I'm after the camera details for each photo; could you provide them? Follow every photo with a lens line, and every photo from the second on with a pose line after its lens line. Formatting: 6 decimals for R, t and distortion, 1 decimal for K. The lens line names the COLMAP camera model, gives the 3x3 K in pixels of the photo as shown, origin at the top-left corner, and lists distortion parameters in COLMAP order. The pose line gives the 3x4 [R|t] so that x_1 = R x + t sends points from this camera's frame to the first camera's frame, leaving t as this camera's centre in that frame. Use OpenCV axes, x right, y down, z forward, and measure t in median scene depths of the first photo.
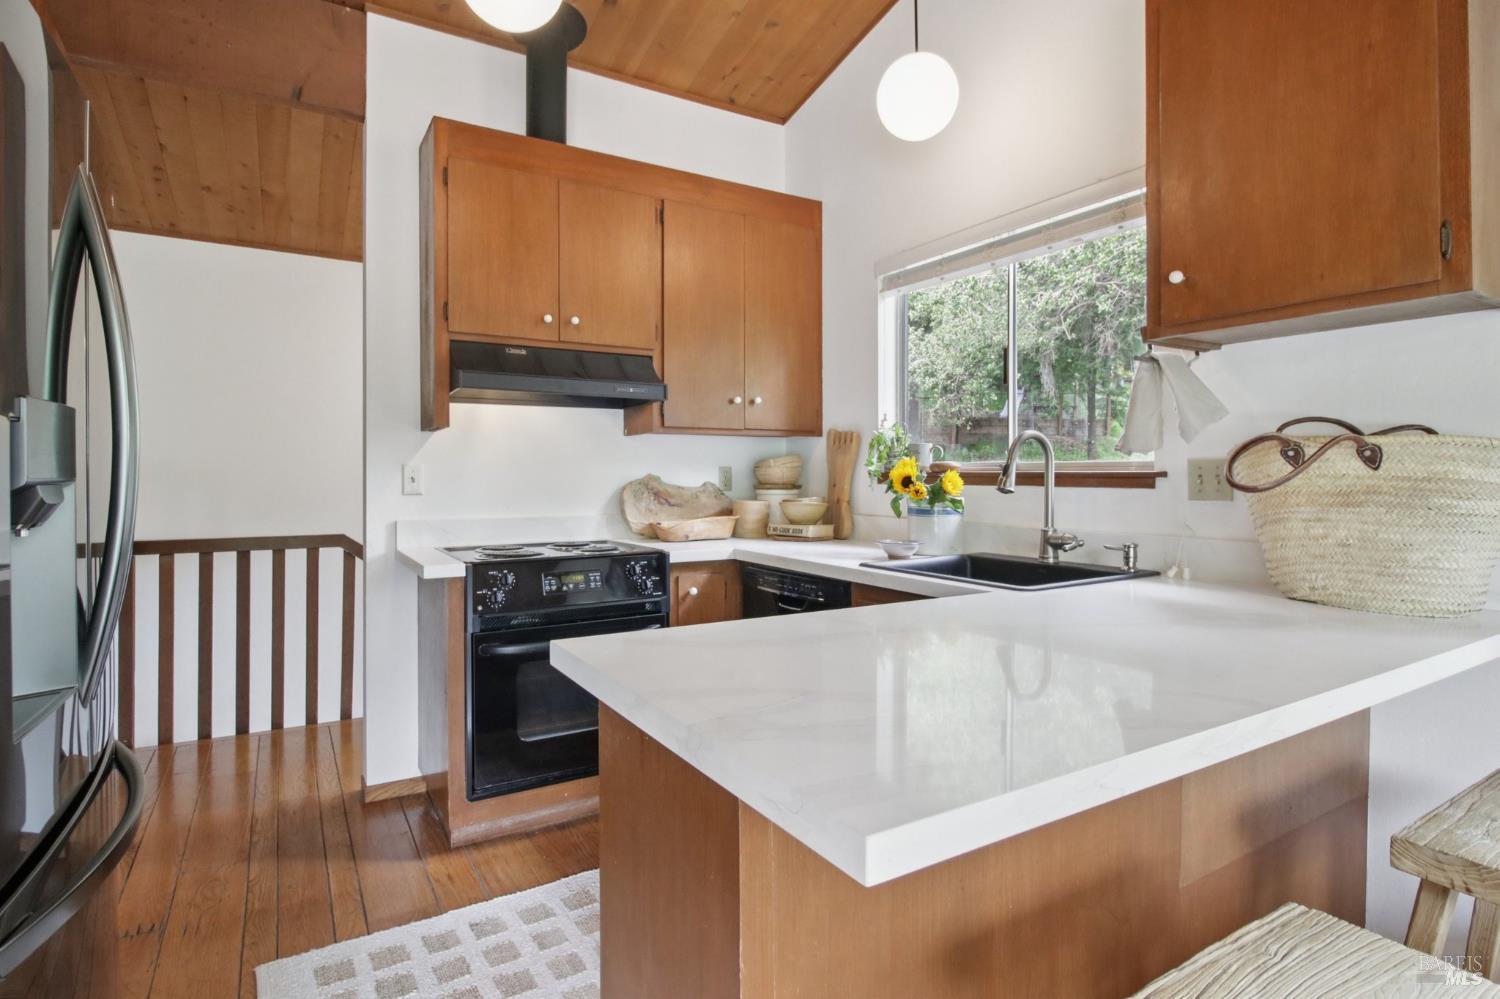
lens RADIAL K [[775.2, 0, 755.6], [0, 775.2, 480.0], [0, 0, 1]] dist [0.001526, -0.011911]
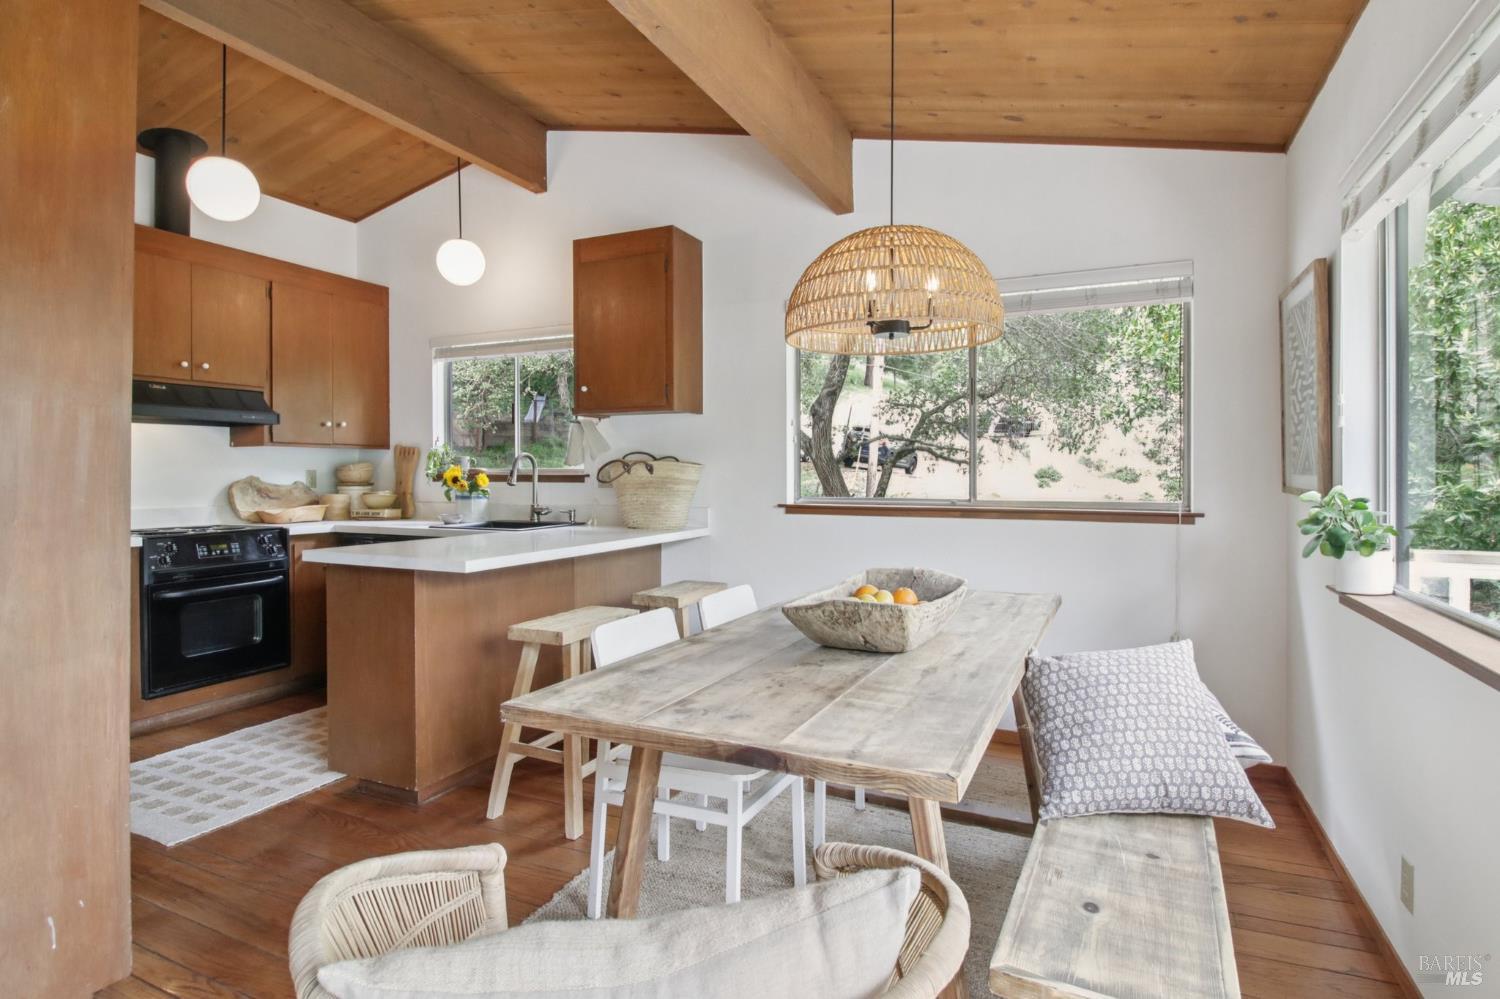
lens RADIAL K [[775.2, 0, 757.0], [0, 775.2, 479.4], [0, 0, 1]] dist [0.001526, -0.011911]
pose [[0.829168, -0.004360, 0.558982, -0.189748], [0.004050, 0.999990, 0.001792, 0.000398], [-0.558985, 0.000778, 0.829178, -0.719644]]
